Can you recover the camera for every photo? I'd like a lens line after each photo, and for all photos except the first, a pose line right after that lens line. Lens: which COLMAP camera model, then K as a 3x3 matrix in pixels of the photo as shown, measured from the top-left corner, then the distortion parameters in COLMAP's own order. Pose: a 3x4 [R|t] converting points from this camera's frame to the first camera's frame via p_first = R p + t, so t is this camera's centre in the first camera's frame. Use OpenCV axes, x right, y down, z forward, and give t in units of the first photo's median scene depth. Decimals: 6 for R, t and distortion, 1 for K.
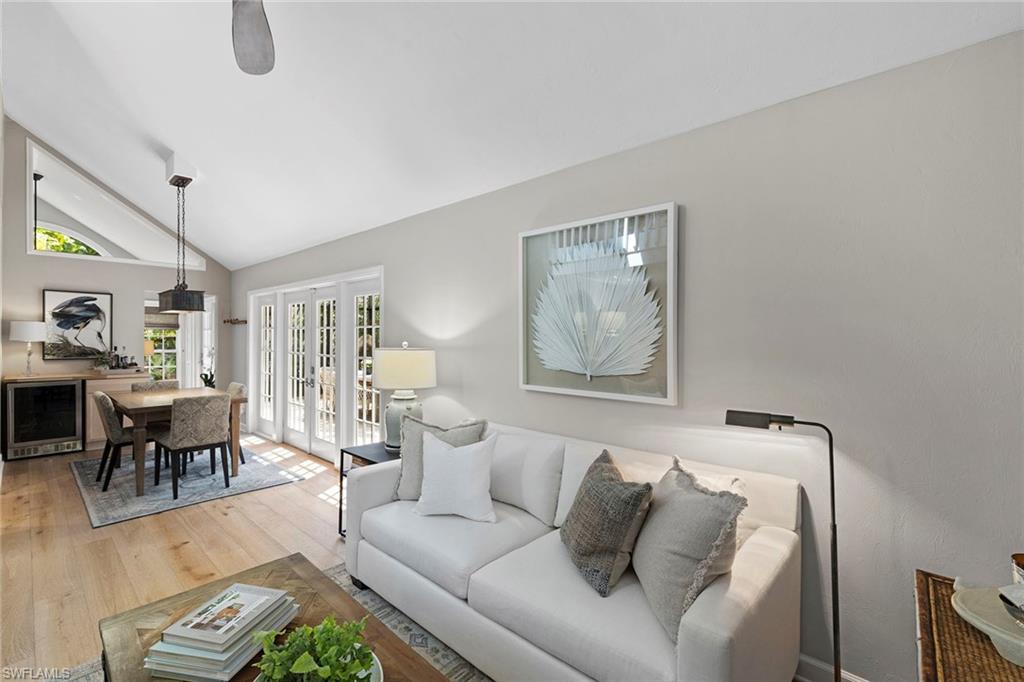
lens RADIAL K [[442.7, 0, 508.8], [0, 442.7, 341.1], [0, 0, 1]] dist [-0.000654, -0.000397]
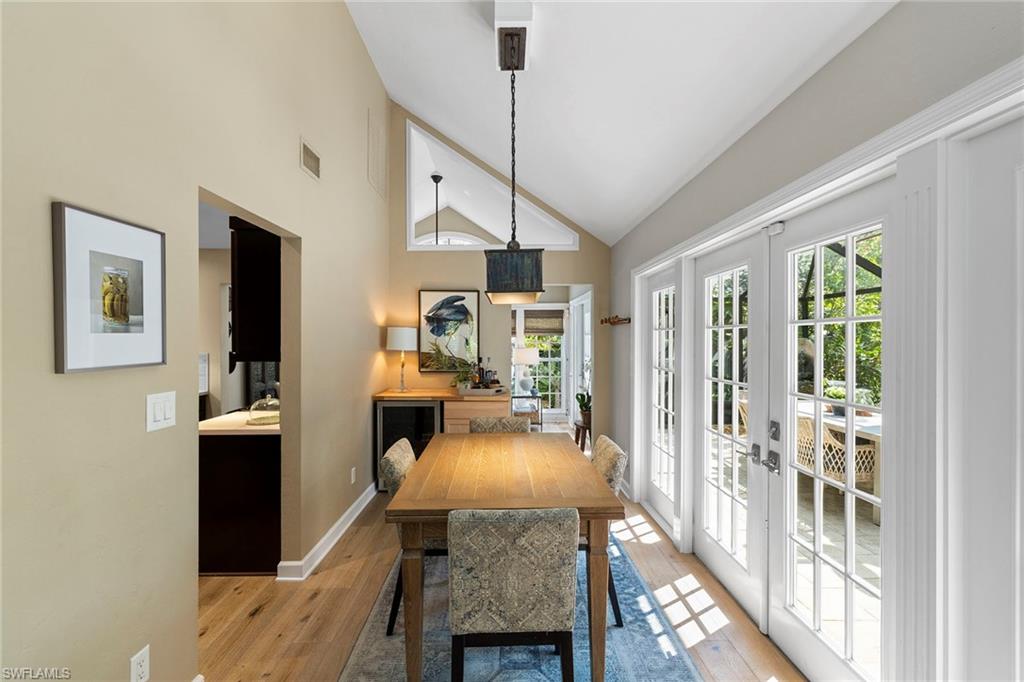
lens RADIAL K [[442.7, 0, 509.9], [0, 442.7, 340.6], [0, 0, 1]] dist [-0.000654, -0.000397]
pose [[0.686957, -0.007926, -0.726654, -0.295406], [-0.000484, 0.999935, -0.011364, -0.008666], [0.726698, 0.008158, 0.686909, 0.517106]]
